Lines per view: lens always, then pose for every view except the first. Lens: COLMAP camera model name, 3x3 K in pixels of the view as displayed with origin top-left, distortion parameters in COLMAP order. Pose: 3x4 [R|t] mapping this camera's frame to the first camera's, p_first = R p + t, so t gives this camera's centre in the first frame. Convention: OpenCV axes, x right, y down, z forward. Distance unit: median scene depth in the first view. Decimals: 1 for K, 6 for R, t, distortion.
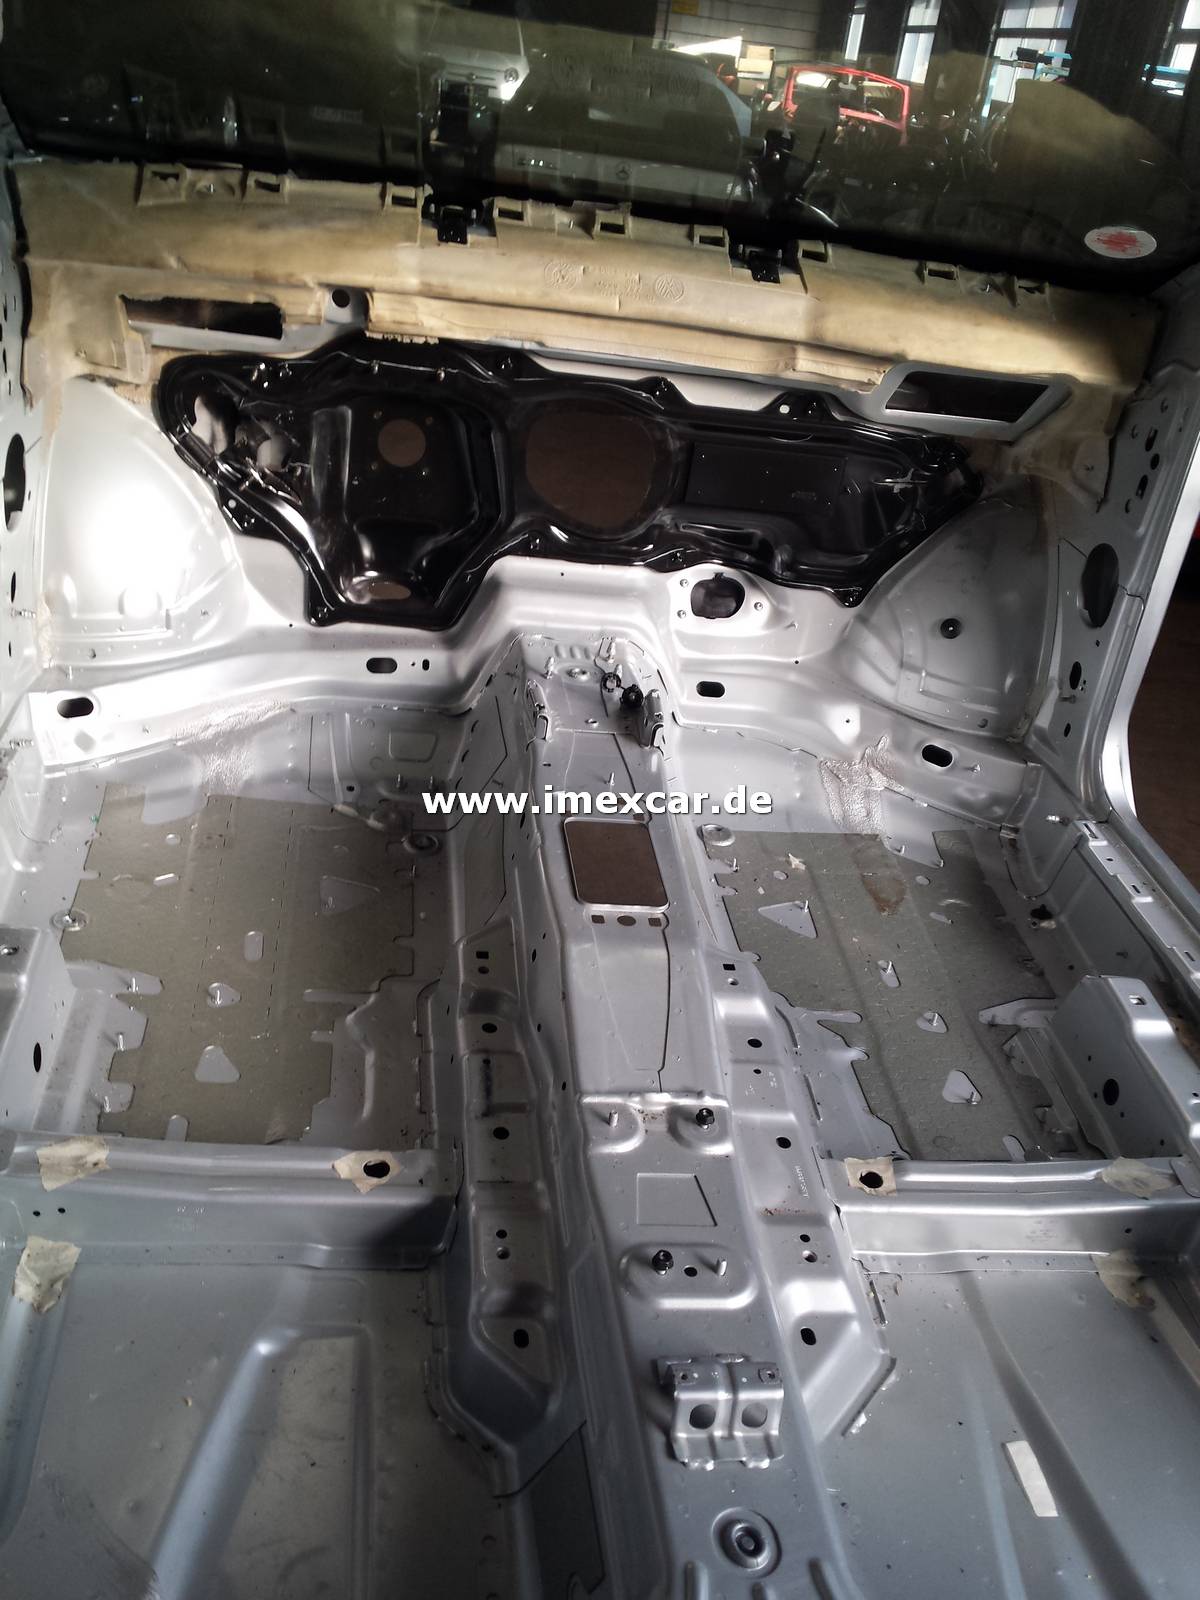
lens RADIAL K [[1488.6, 0, 587.3], [0, 1488.6, 828.6], [0, 0, 1]] dist [0.022688, 0.000000]
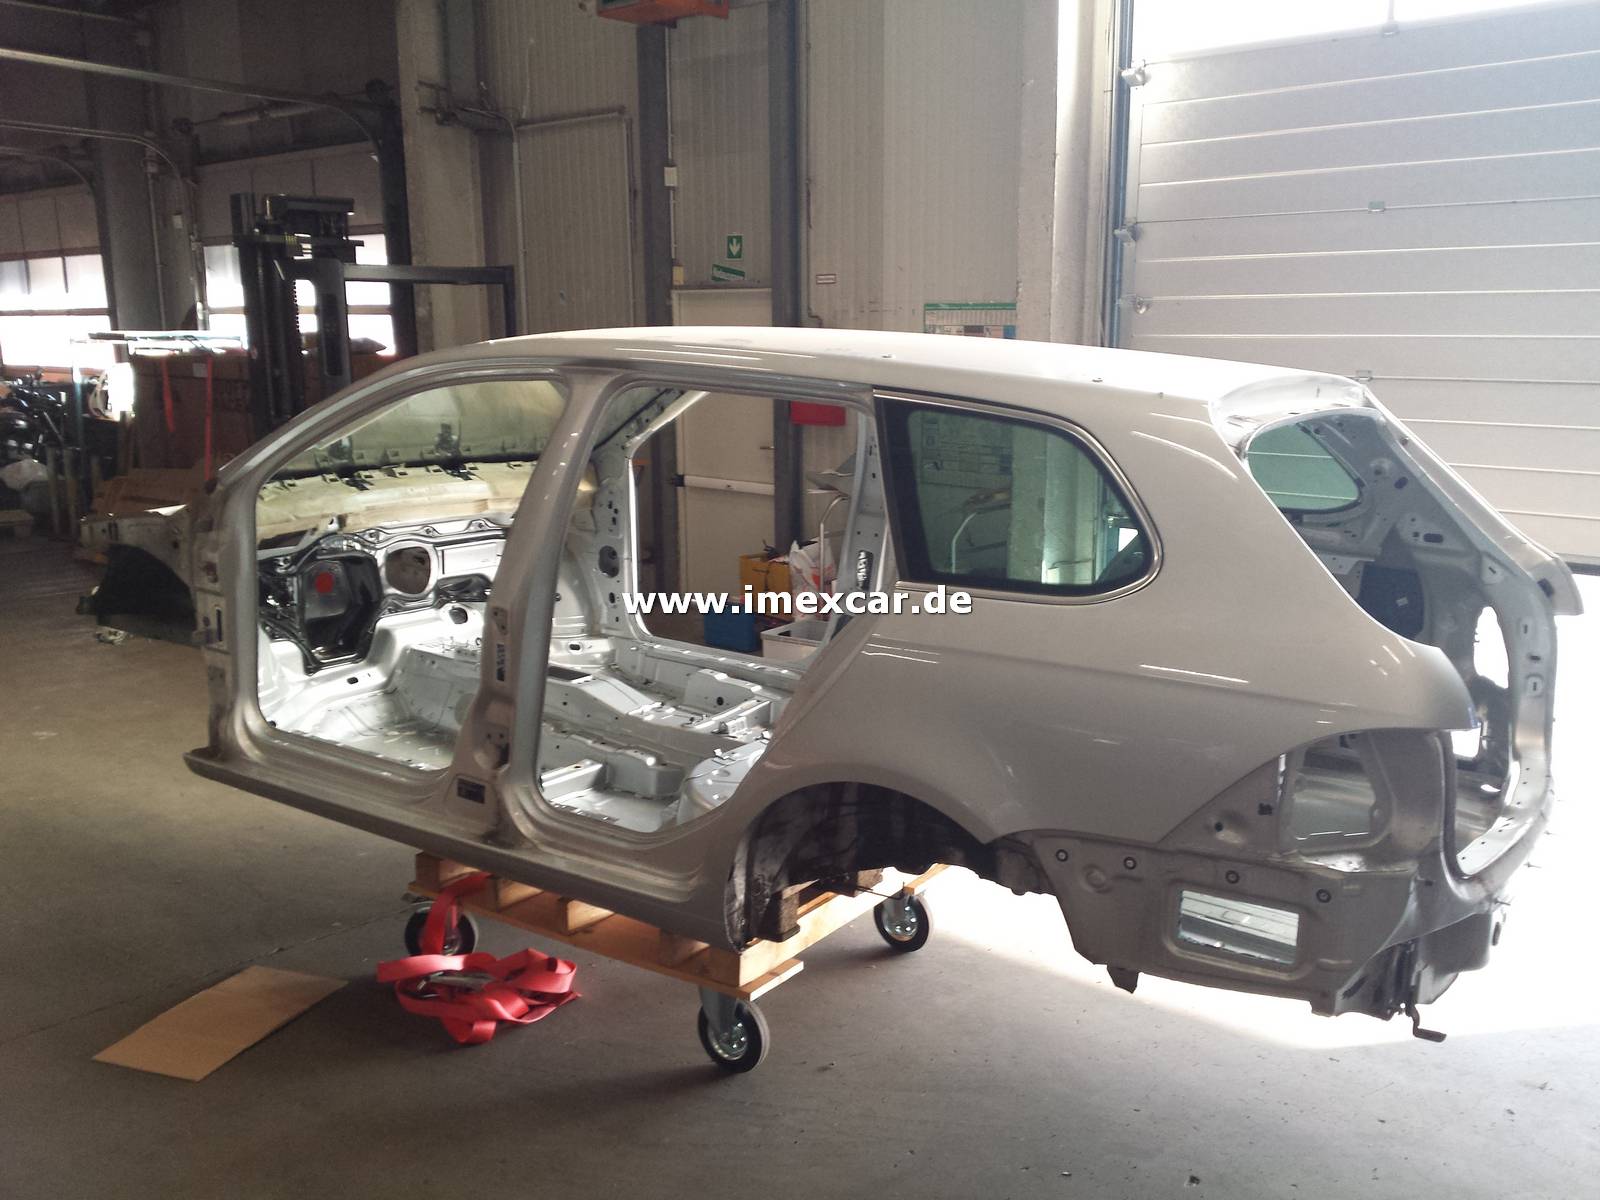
lens RADIAL K [[1488.6, 0, 784.1], [0, 1488.6, 608.9], [0, 0, 1]] dist [0.022688, 0.000000]
pose [[0.695763, -0.260081, 0.669531, -1.221580], [0.420146, 0.903403, -0.085678, 0.265586], [-0.582573, 0.340912, 0.737826, -1.073395]]
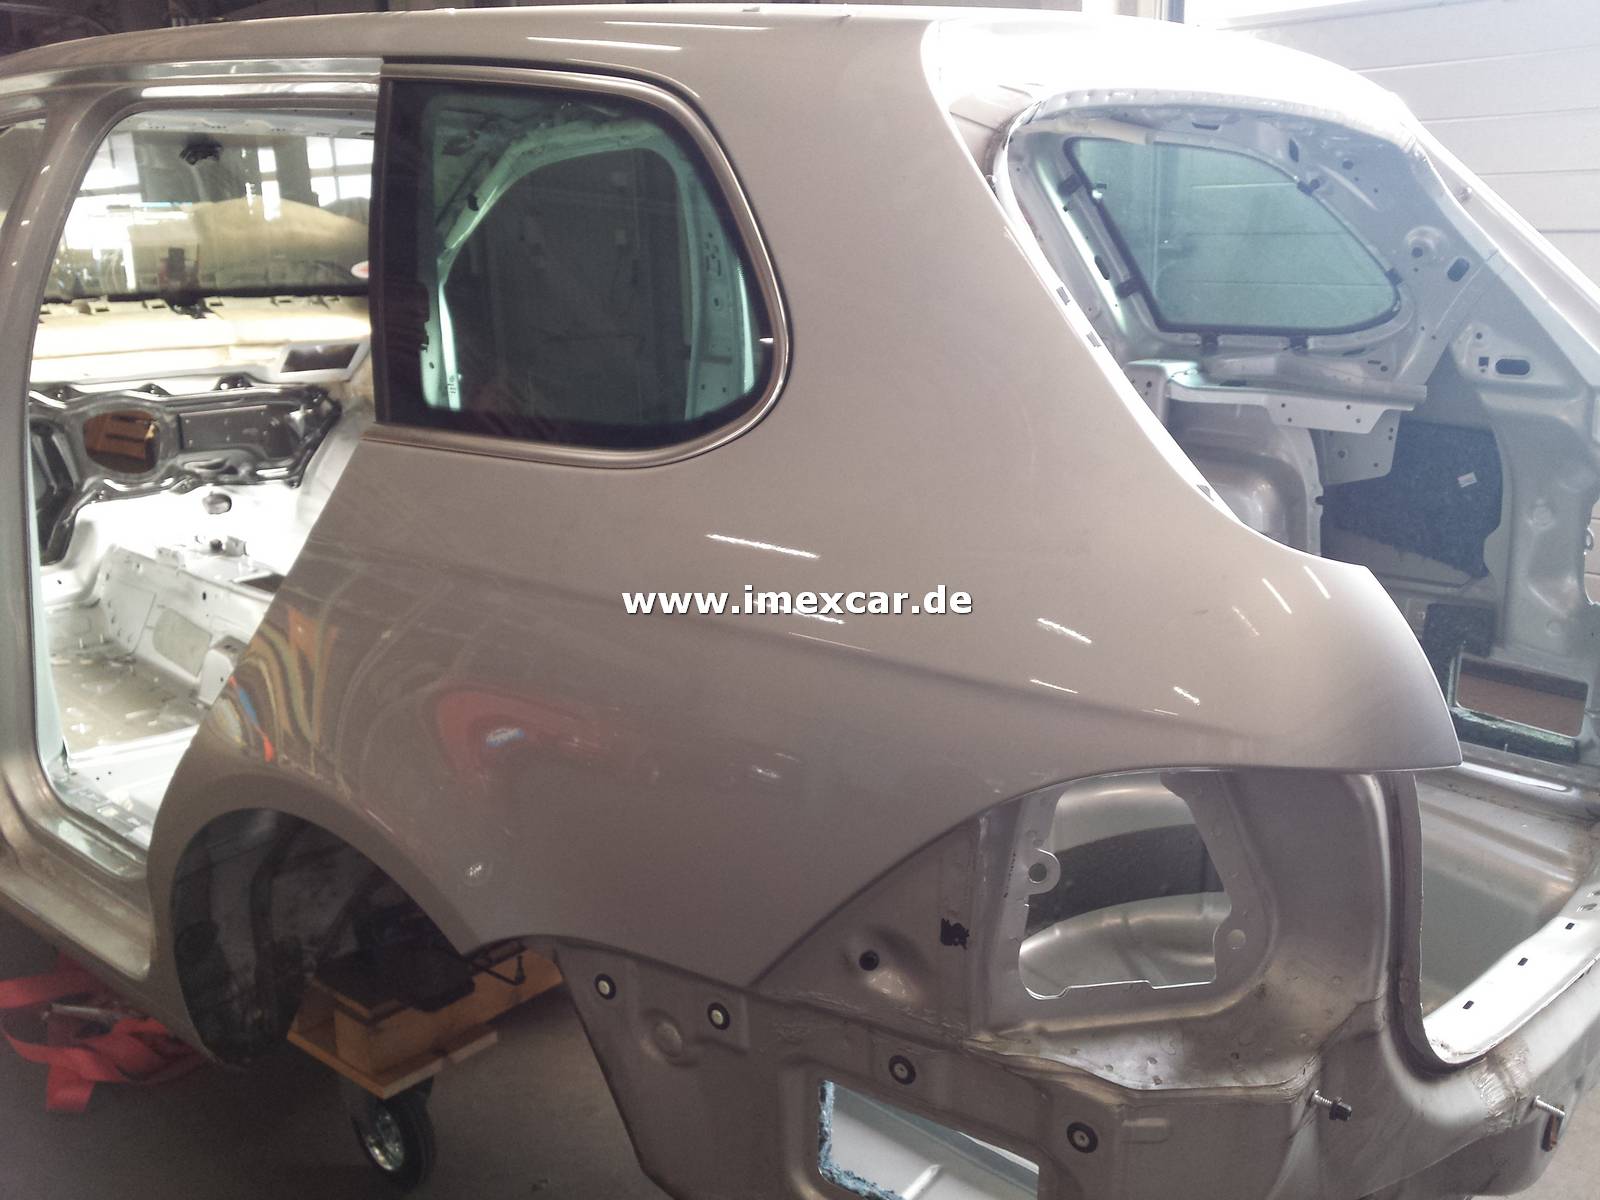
lens RADIAL K [[1488.6, 0, 798.7], [0, 1488.6, 616.6], [0, 0, 1]] dist [0.022688, 0.000000]
pose [[0.761242, -0.302067, 0.573817, -0.483075], [0.407286, 0.911288, -0.060599, 0.381181], [-0.504608, 0.279838, 0.816738, -0.782815]]
